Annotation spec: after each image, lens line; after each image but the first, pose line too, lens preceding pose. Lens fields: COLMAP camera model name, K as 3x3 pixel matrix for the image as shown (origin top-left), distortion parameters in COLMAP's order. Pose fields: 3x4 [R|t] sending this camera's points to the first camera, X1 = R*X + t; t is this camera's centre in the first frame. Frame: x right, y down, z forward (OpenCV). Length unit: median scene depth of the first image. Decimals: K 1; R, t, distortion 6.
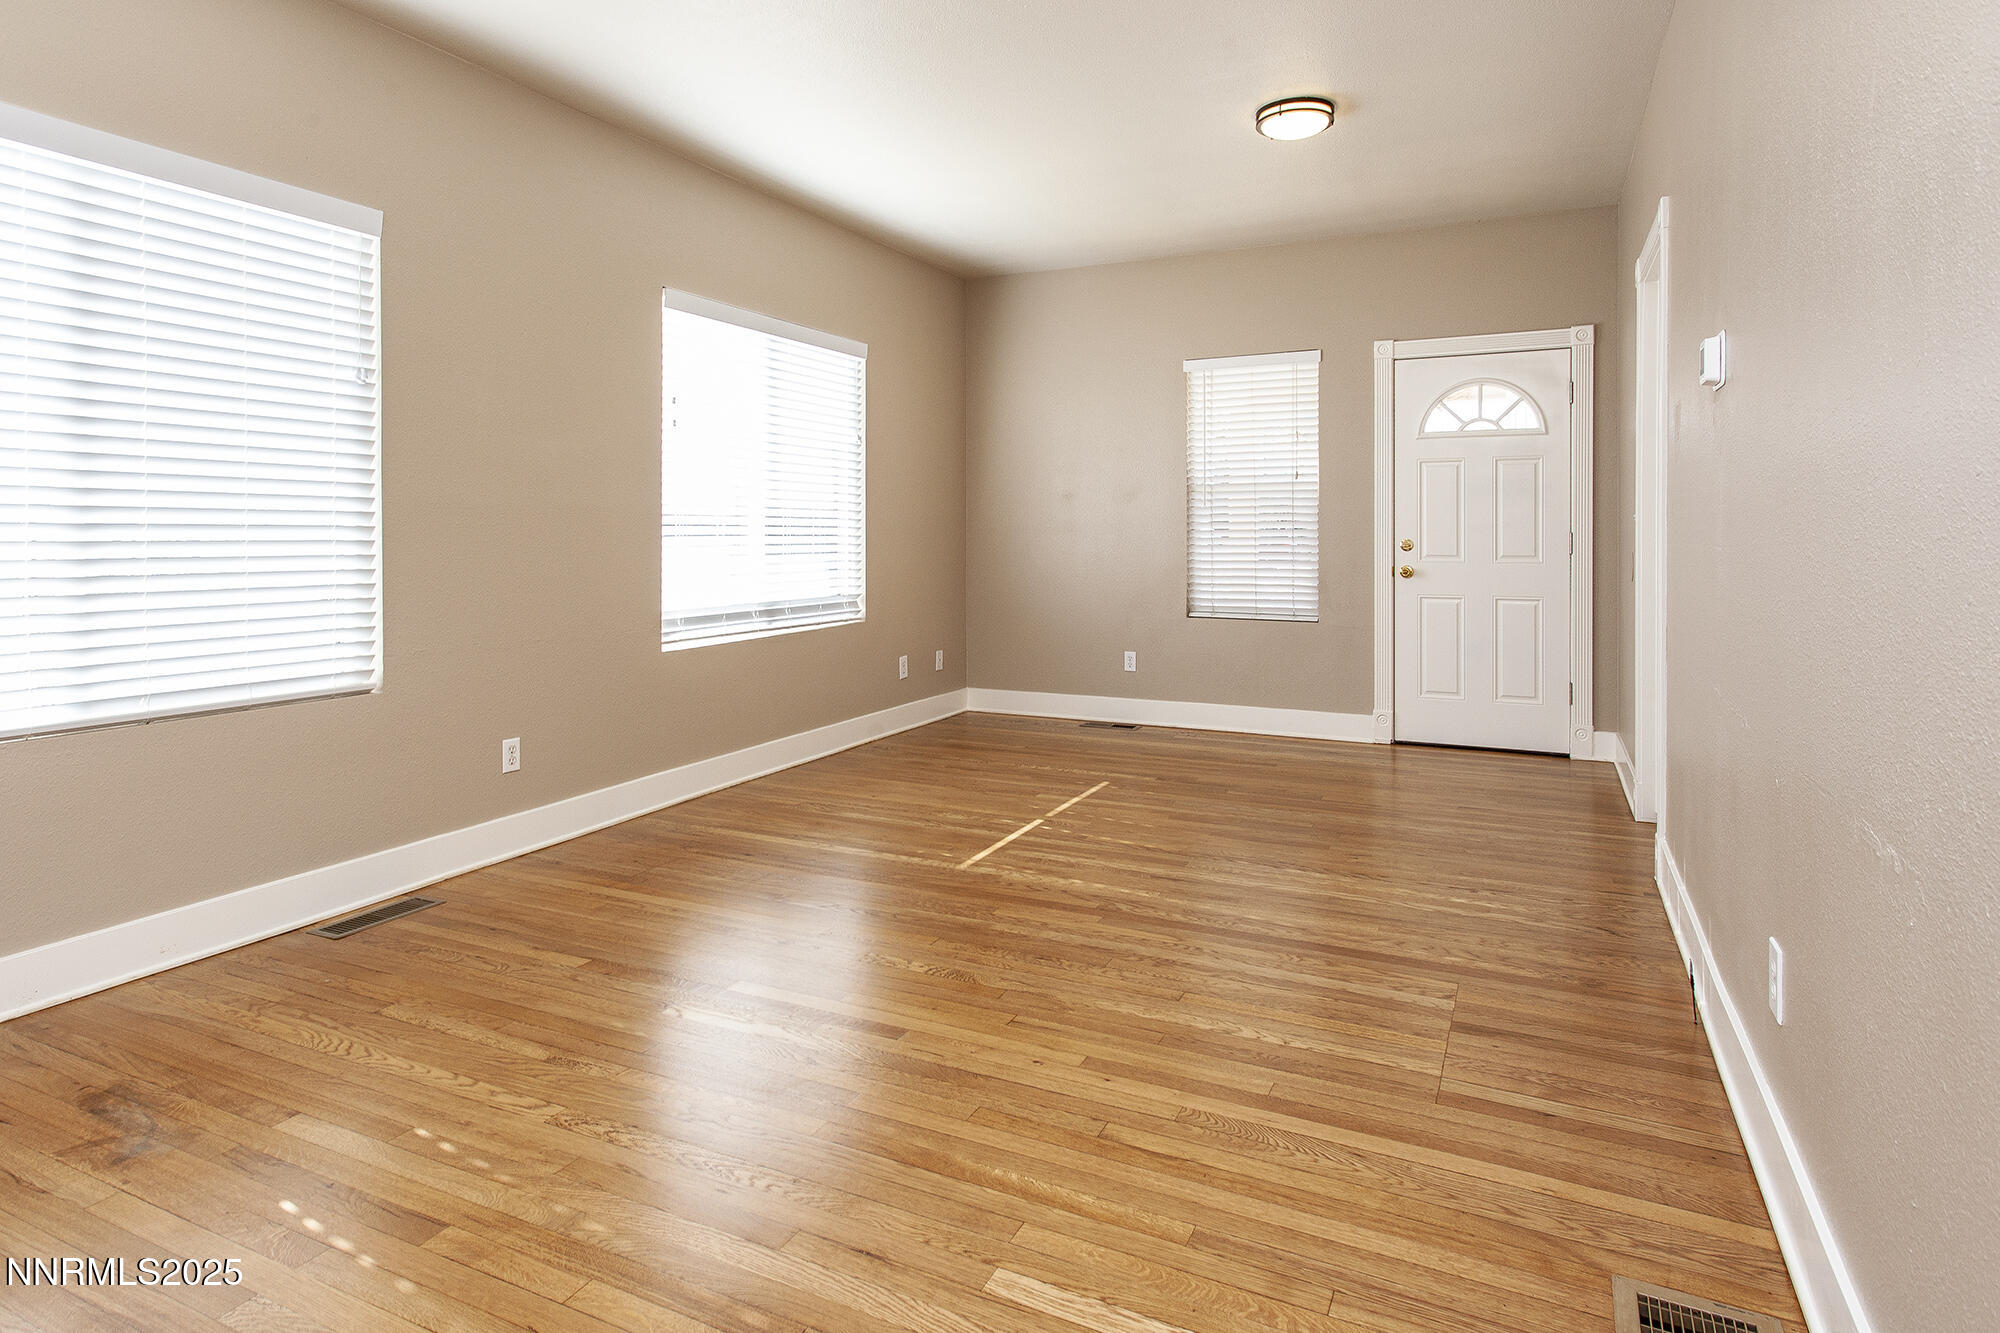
lens RADIAL K [[1061.3, 0, 1000.3], [0, 1061.3, 597.9], [0, 0, 1]] dist [-0.000510, 0.002463]
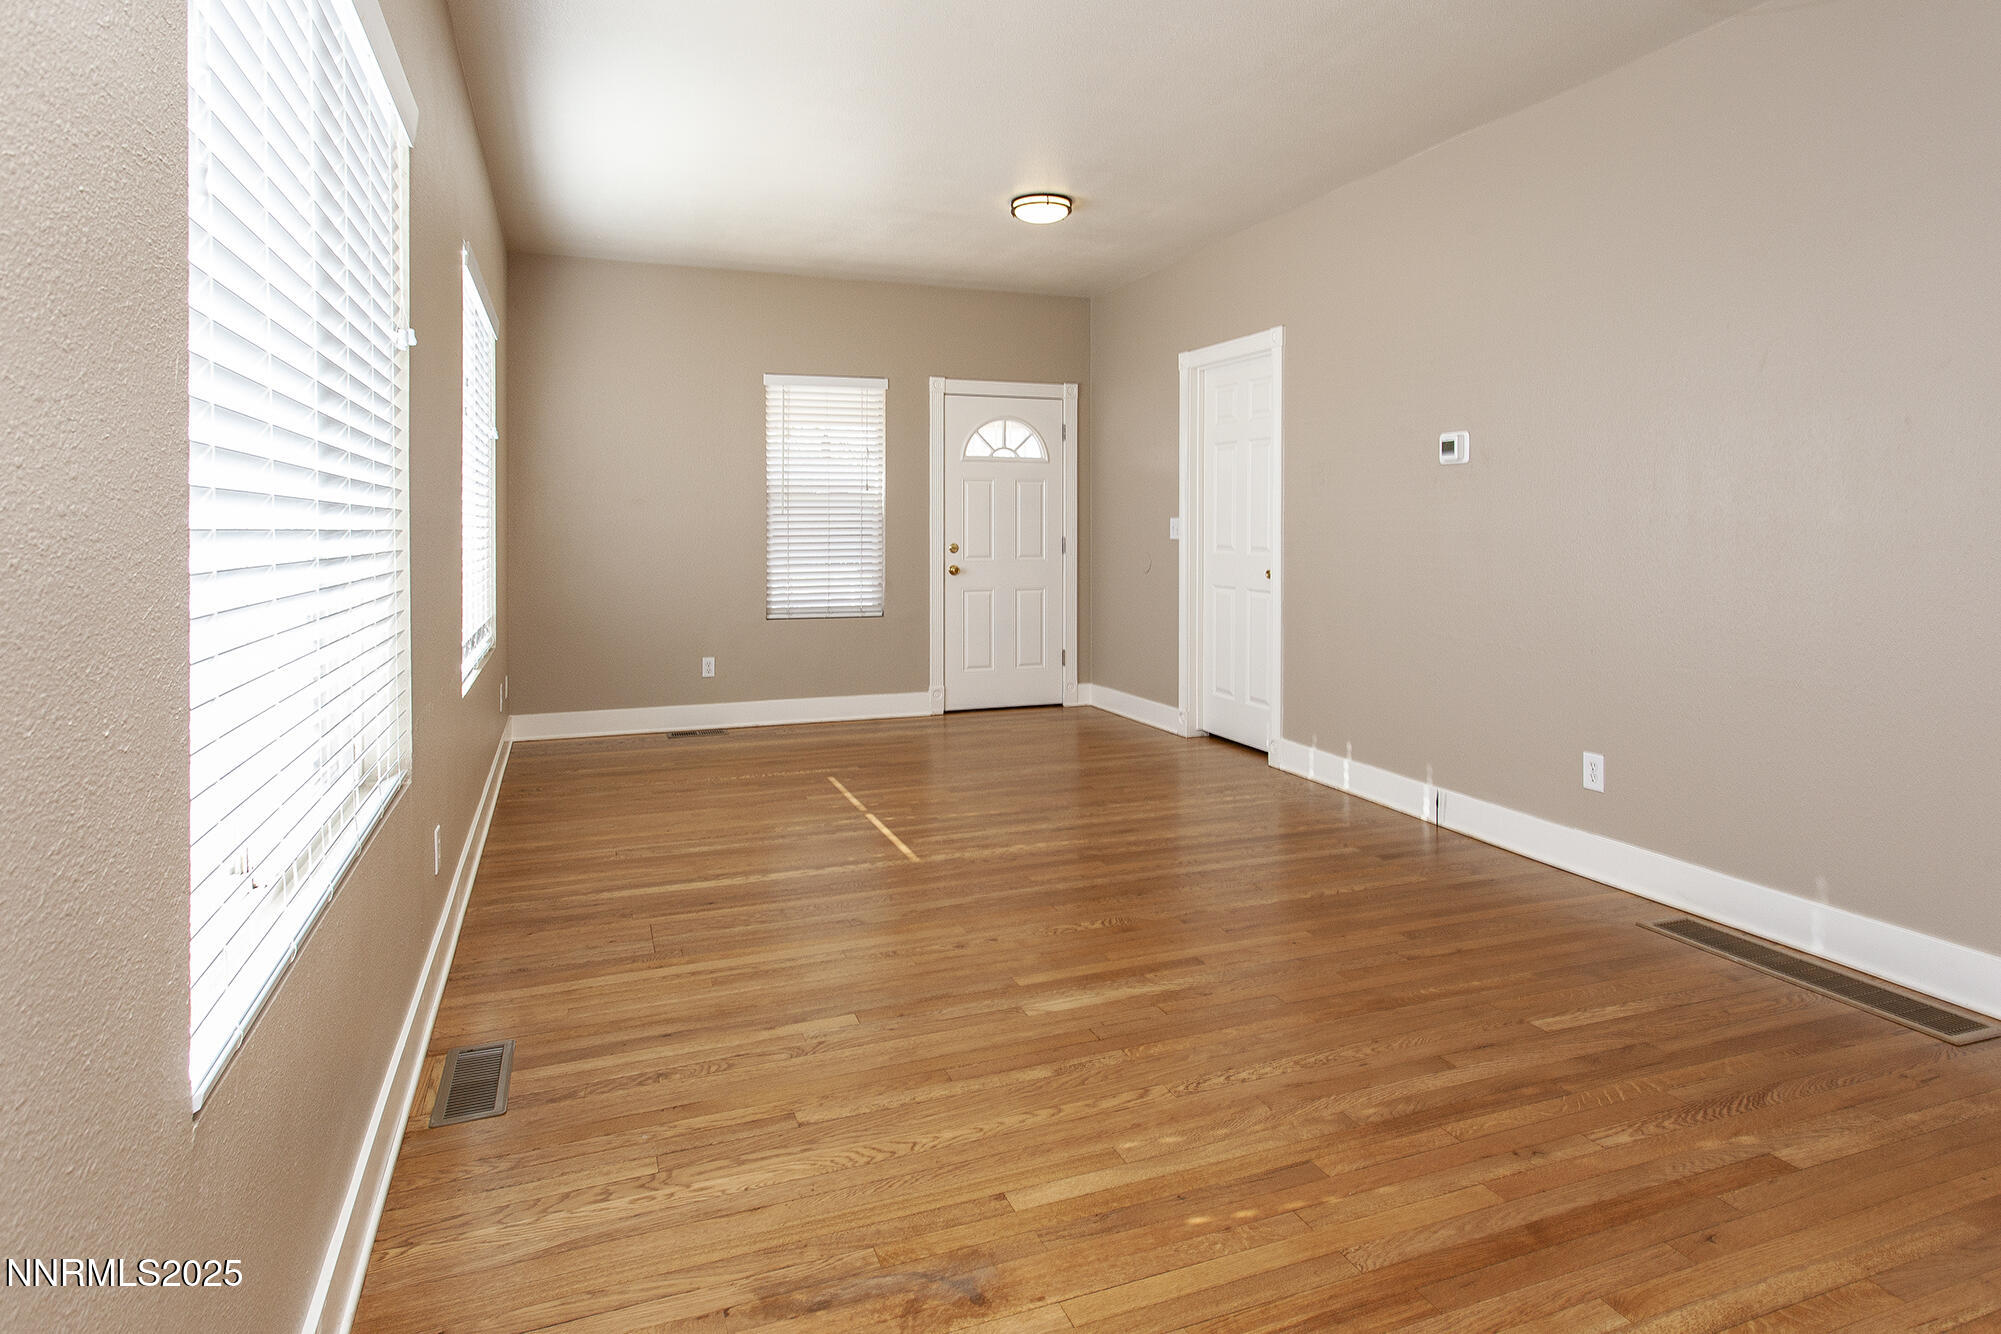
lens RADIAL K [[1039.2, 0, 1003.1], [0, 1039.2, 621.2], [0, 0, 1]] dist [-0.001691, 0.000274]
pose [[0.709226, -0.063432, 0.702122, -0.428720], [0.044440, 0.997986, 0.045271, -0.018511], [-0.703579, -0.000905, 0.710616, 0.120775]]
